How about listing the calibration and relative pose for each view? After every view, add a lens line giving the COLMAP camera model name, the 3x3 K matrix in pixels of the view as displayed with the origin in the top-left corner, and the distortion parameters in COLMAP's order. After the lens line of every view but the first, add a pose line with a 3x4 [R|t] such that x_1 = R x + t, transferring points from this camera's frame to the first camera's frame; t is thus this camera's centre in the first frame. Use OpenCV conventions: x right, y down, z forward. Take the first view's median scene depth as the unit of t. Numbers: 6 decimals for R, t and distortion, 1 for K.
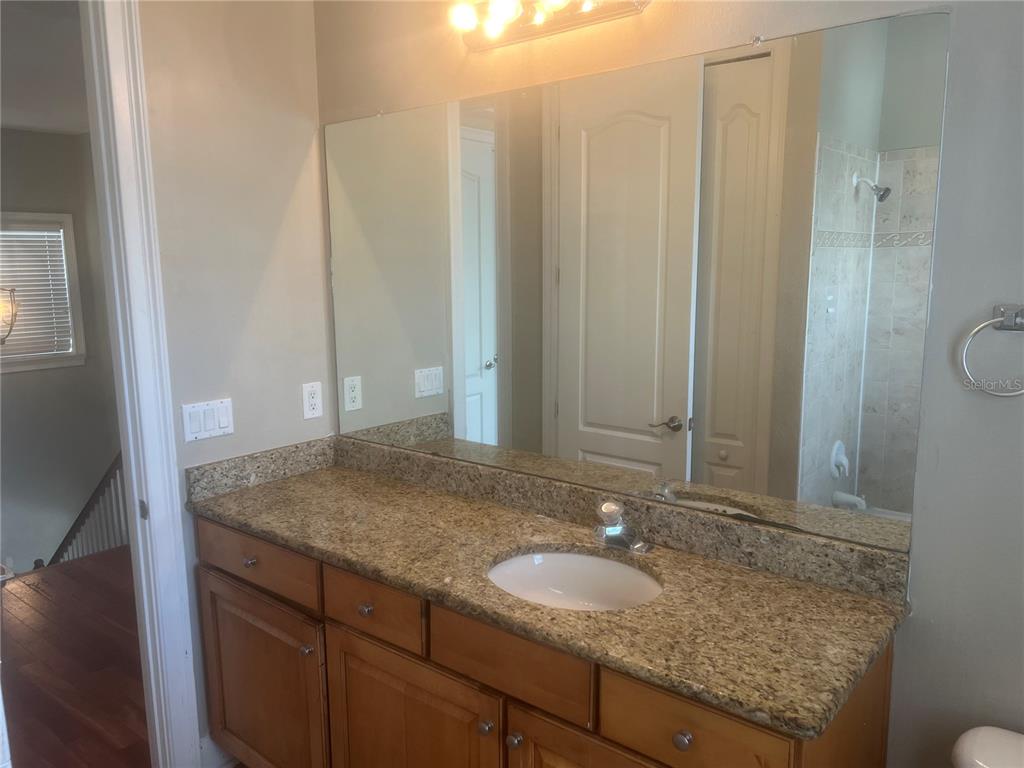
lens RADIAL K [[774.9, 0, 514.2], [0, 774.9, 385.4], [0, 0, 1]] dist [0.031028, -0.016016]
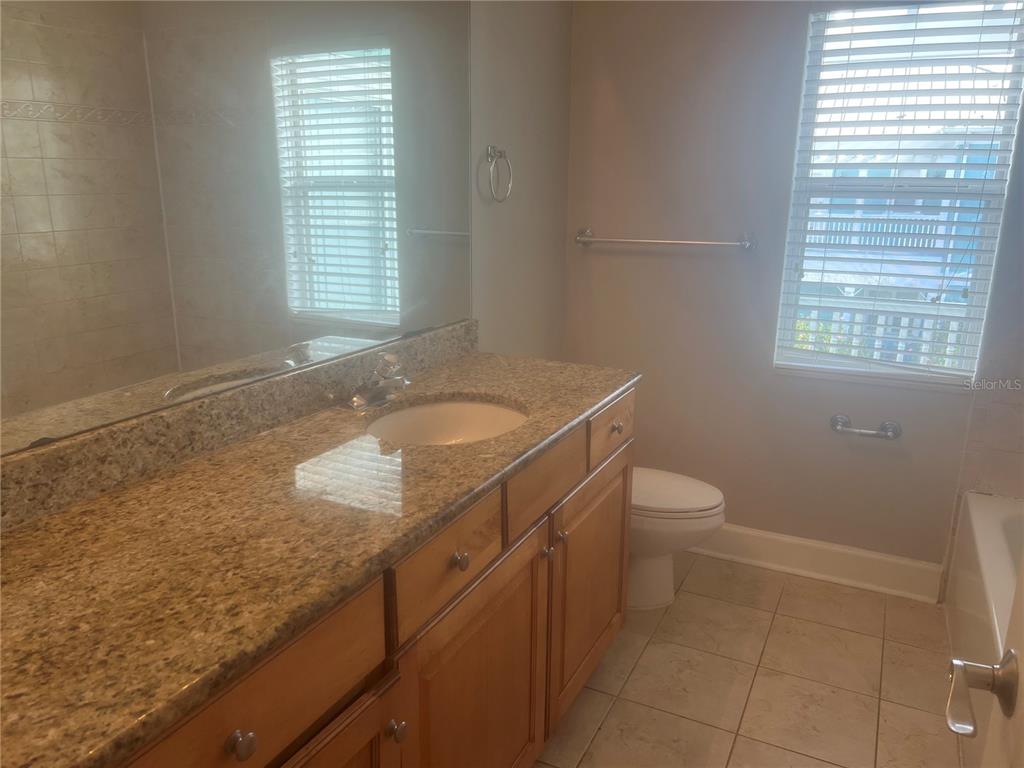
lens RADIAL K [[774.9, 0, 514.9], [0, 774.9, 386.8], [0, 0, 1]] dist [0.031028, -0.016016]
pose [[-0.226582, -0.237139, 0.944683, -0.712282], [0.148031, 0.950256, 0.274043, -0.042126], [-0.962677, 0.201936, -0.180207, 0.893942]]
